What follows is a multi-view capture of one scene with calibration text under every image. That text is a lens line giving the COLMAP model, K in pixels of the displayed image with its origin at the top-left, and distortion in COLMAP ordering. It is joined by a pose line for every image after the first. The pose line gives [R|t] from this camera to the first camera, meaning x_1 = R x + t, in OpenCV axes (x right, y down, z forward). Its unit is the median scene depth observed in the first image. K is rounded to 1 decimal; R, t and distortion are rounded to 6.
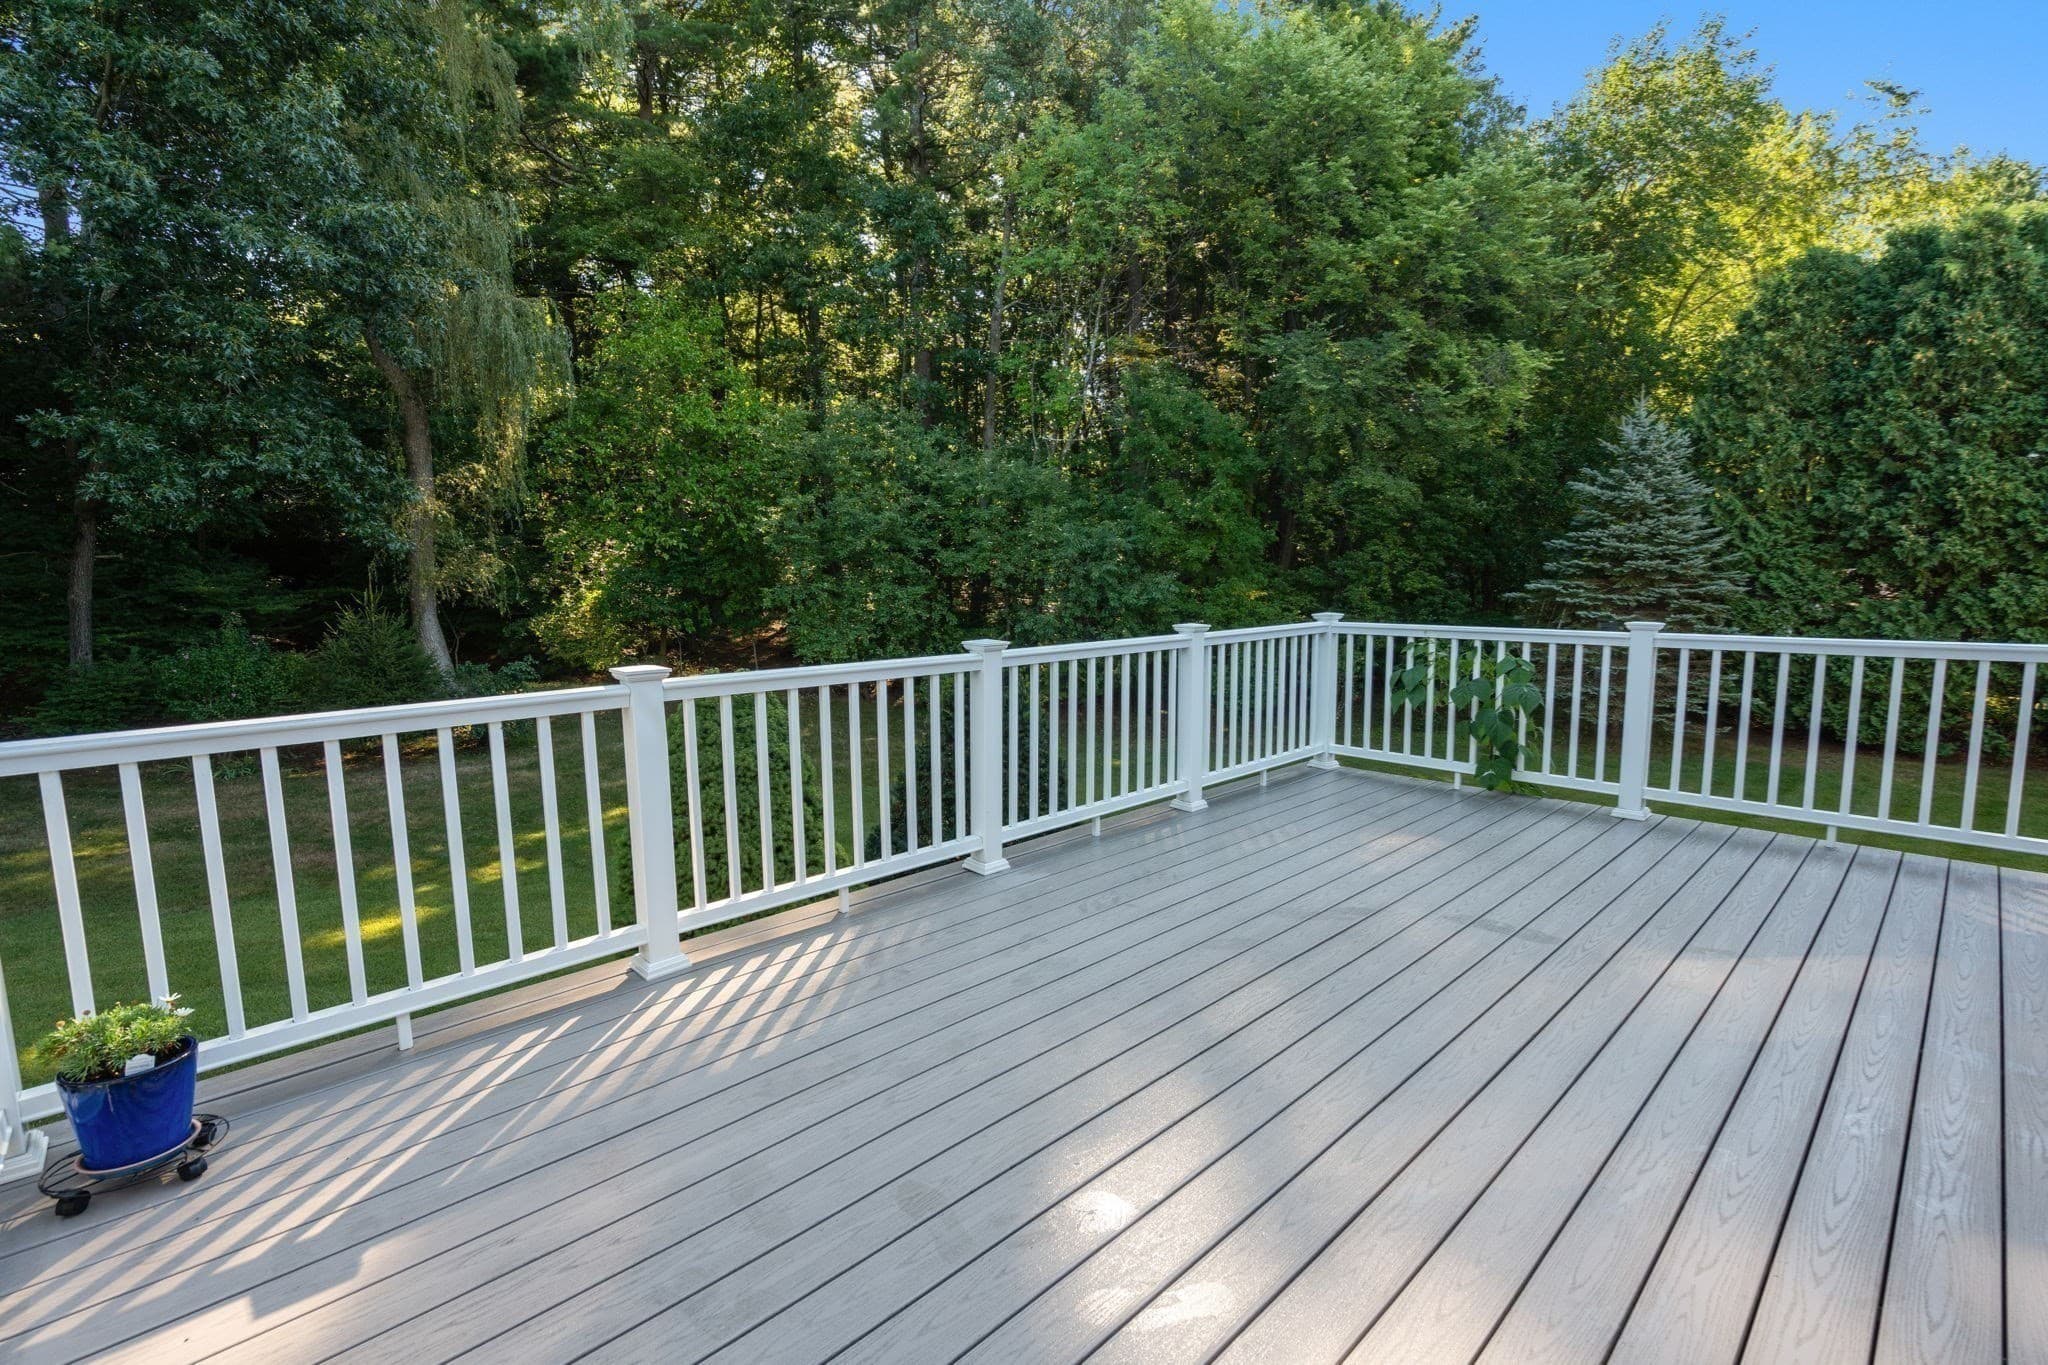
lens RADIAL K [[889.2, 0, 1020.3], [0, 889.2, 685.5], [0, 0, 1]] dist [0.004058, 0.001043]
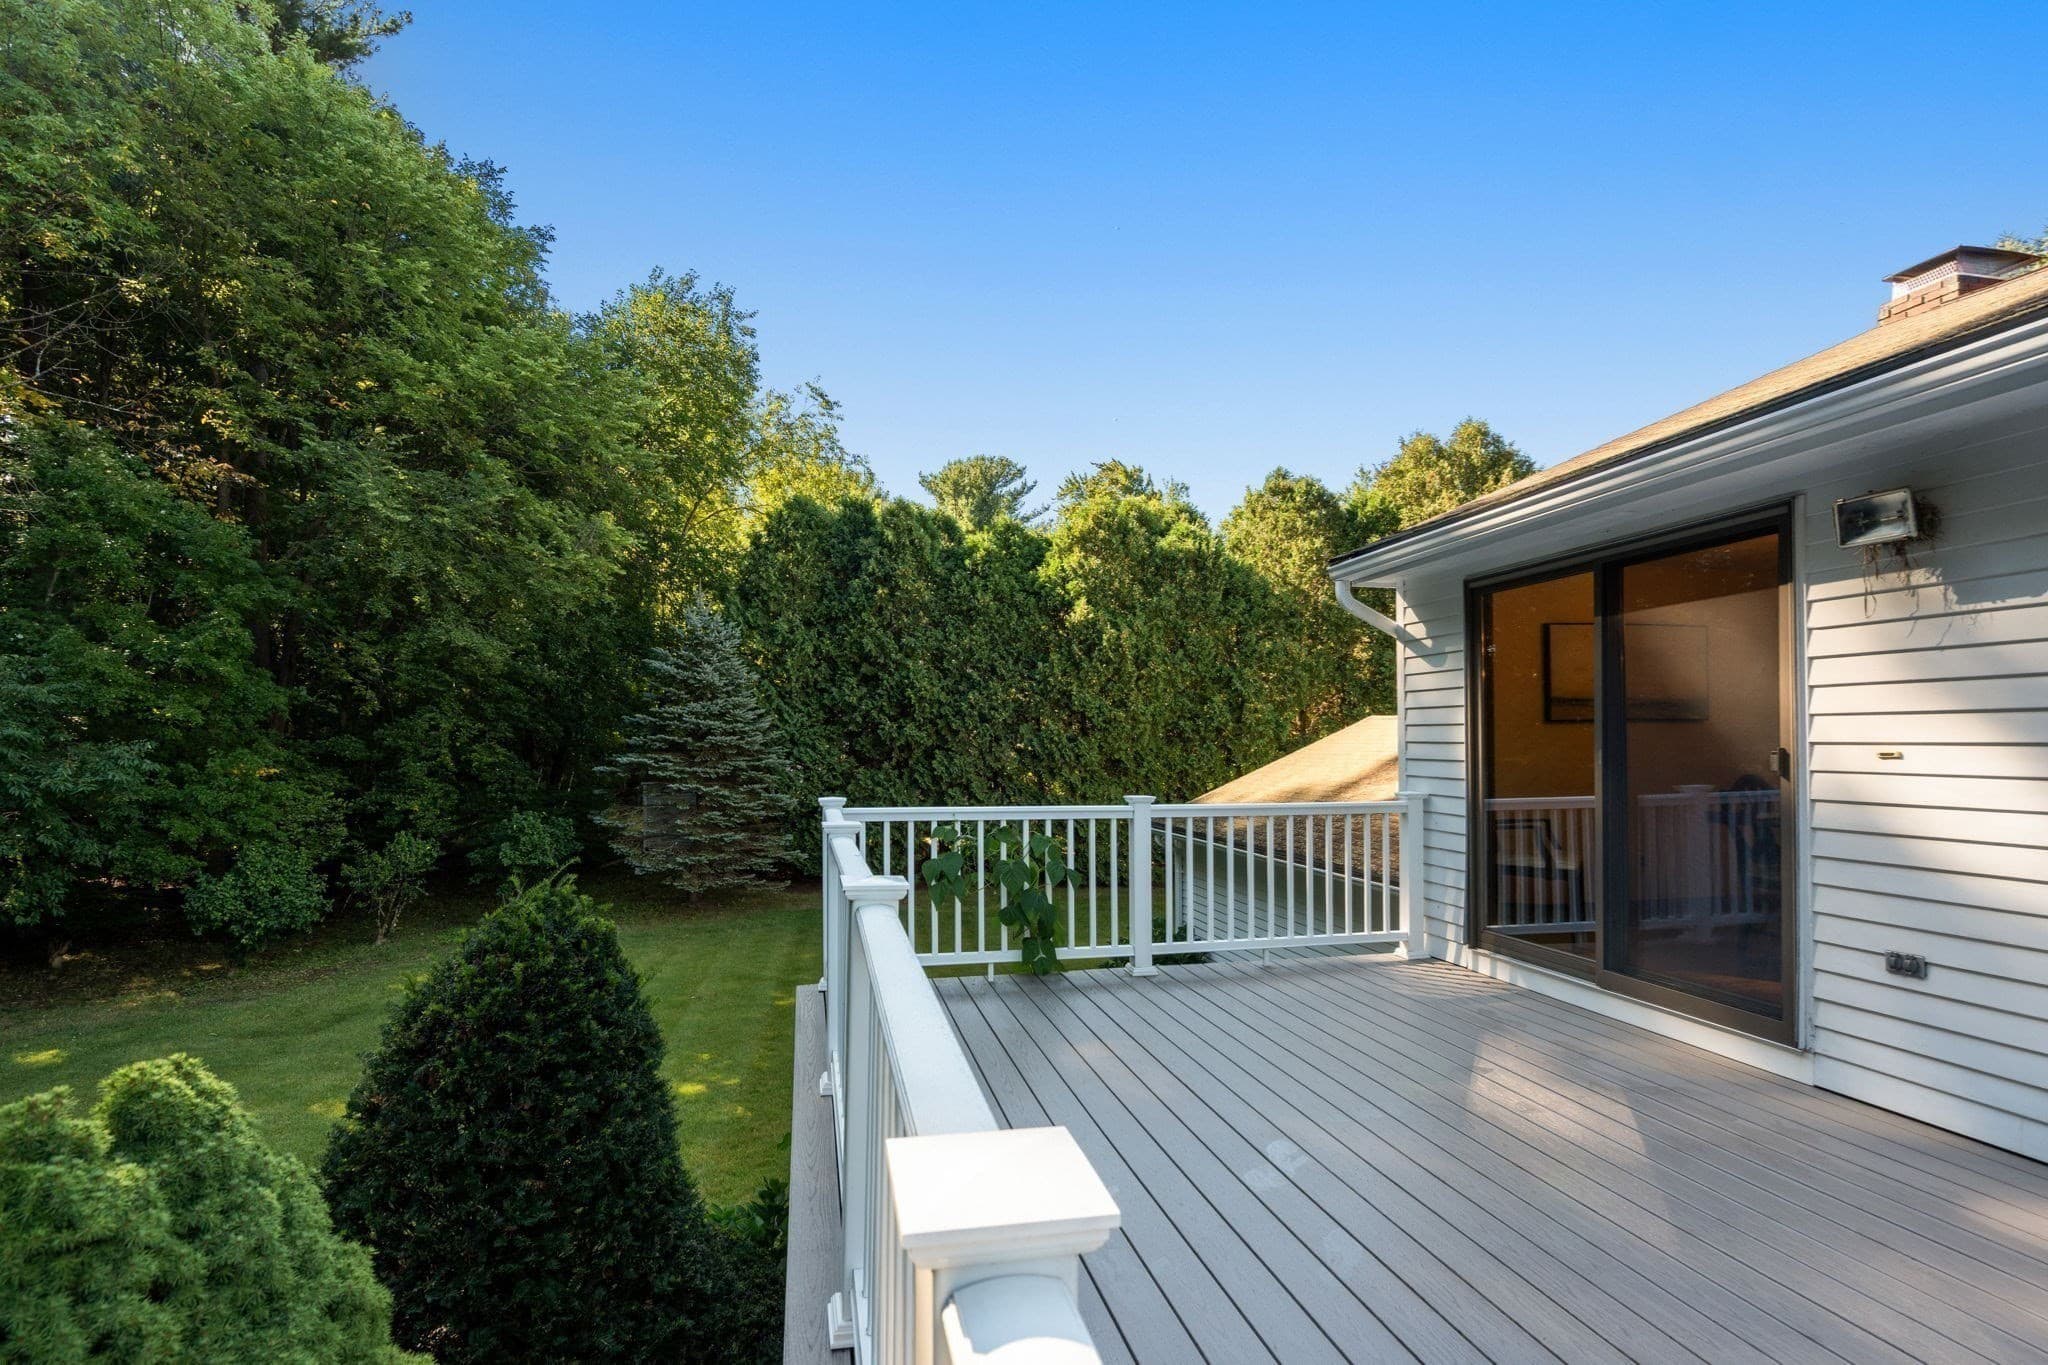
lens RADIAL K [[927.7, 0, 1025.3], [0, 927.7, 747.1], [0, 0, 1]] dist [-0.001797, -0.000495]
pose [[0.531098, 0.007775, 0.847275, -0.064991], [0.096933, 0.992835, -0.069871, -0.011442], [-0.841747, 0.119237, 0.526540, 0.087352]]
